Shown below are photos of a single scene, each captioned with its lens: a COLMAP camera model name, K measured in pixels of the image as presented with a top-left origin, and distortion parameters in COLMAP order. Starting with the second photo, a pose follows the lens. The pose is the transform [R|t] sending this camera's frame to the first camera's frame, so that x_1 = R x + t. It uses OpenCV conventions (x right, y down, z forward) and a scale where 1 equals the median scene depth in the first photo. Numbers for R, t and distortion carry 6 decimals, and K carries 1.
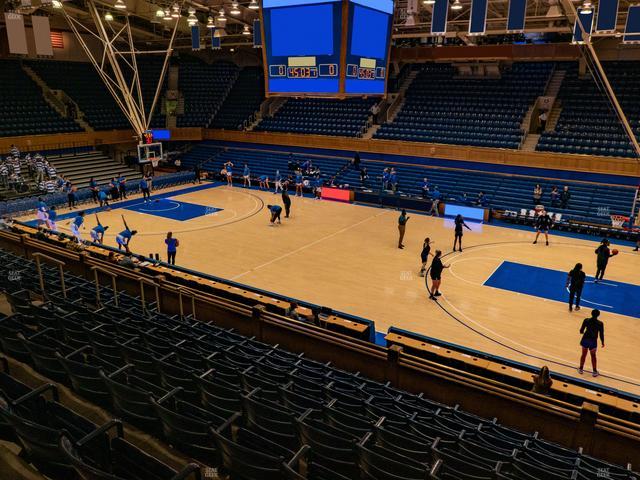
lens RADIAL K [[504.0, 0, 320.5], [0, 504.0, 240.9], [0, 0, 1]] dist [-0.033737, 0.039612]
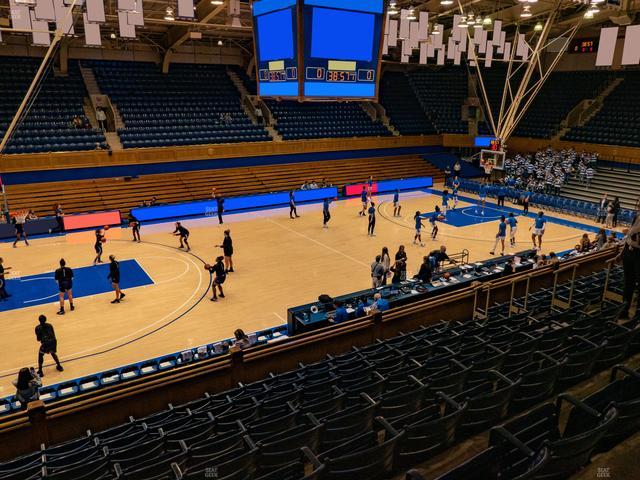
lens RADIAL K [[504.0, 0, 305.4], [0, 504.0, 253.5], [0, 0, 1]] dist [-0.033737, 0.039612]
pose [[0.416450, -0.286212, 0.862932, -0.726337], [0.259255, 0.947131, 0.189023, -0.146239], [-0.871411, 0.145000, 0.468635, 0.451161]]
